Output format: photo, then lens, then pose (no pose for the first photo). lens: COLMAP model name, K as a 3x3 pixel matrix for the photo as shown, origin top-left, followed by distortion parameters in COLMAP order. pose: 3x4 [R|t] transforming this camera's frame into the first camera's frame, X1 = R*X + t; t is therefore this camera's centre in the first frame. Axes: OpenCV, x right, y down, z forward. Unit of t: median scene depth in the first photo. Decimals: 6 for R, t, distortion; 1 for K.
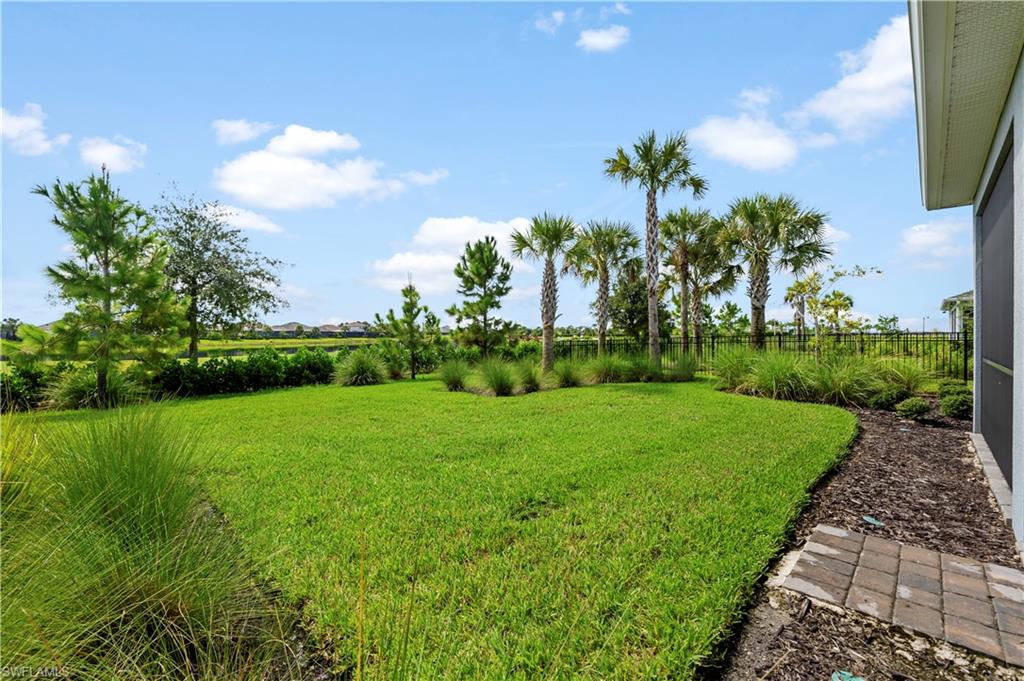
lens RADIAL K [[432.8, 0, 507.8], [0, 432.8, 331.9], [0, 0, 1]] dist [-0.007267, 0.000106]
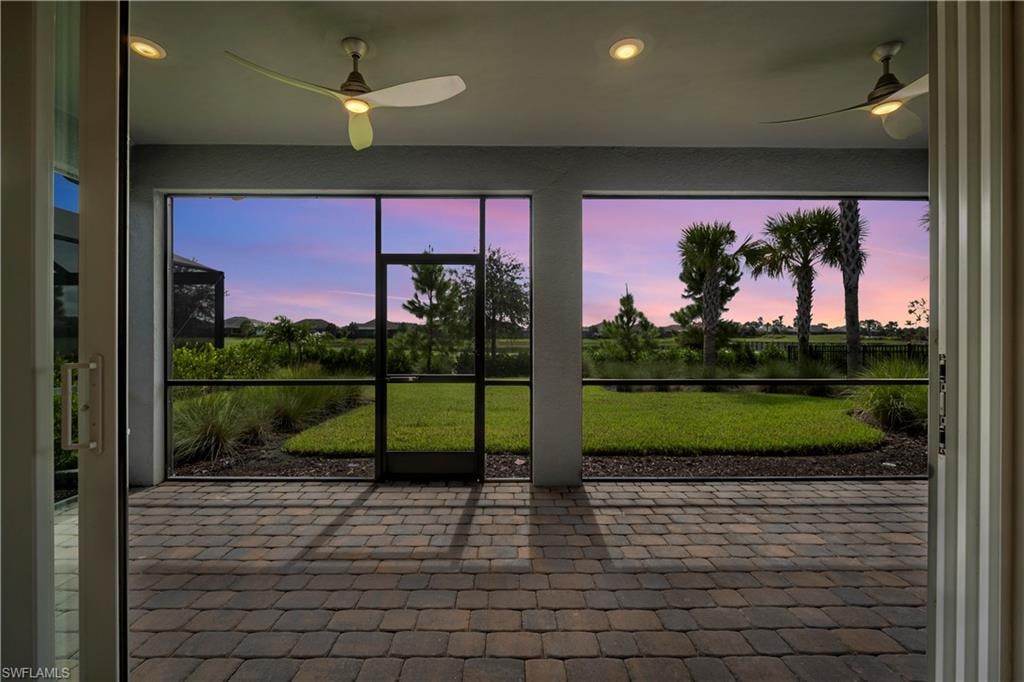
lens RADIAL K [[432.8, 0, 507.8], [0, 432.8, 332.4], [0, 0, 1]] dist [-0.007267, 0.000106]
pose [[0.705177, -0.002531, -0.709027, 0.366890], [0.004443, 0.999990, 0.000850, -0.010187], [0.709017, -0.003750, 0.705181, -0.035881]]
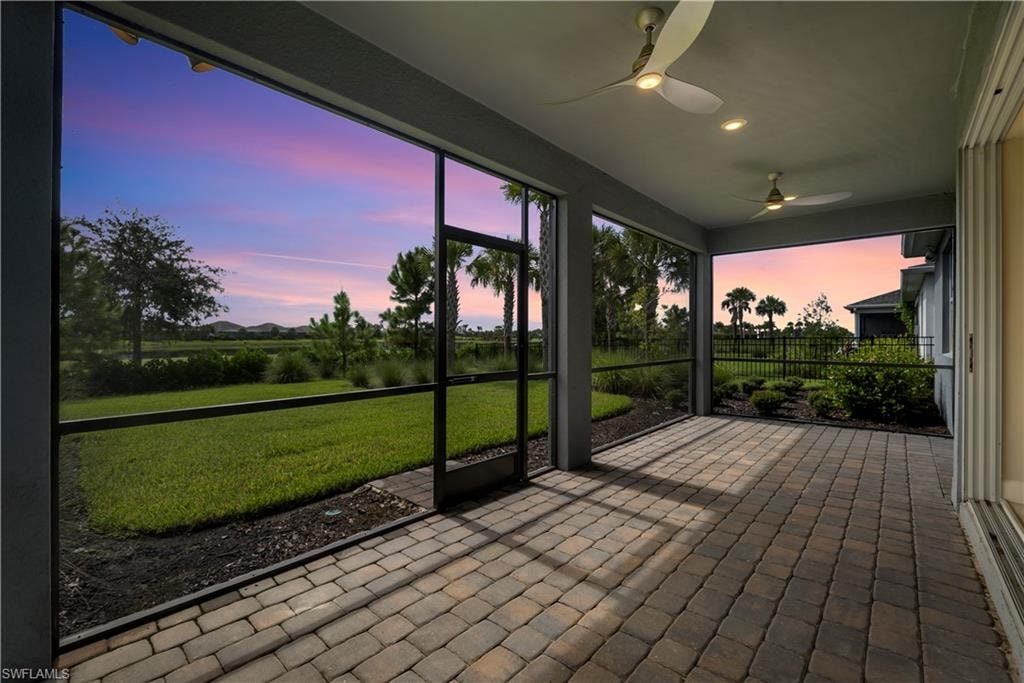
lens RADIAL K [[432.8, 0, 507.8], [0, 432.8, 332.9], [0, 0, 1]] dist [-0.007267, 0.000106]
pose [[0.999323, 0.003318, 0.036644, 0.156469], [-0.003286, 0.999994, -0.000928, -0.005610], [-0.036647, 0.000807, 0.999328, -0.112793]]
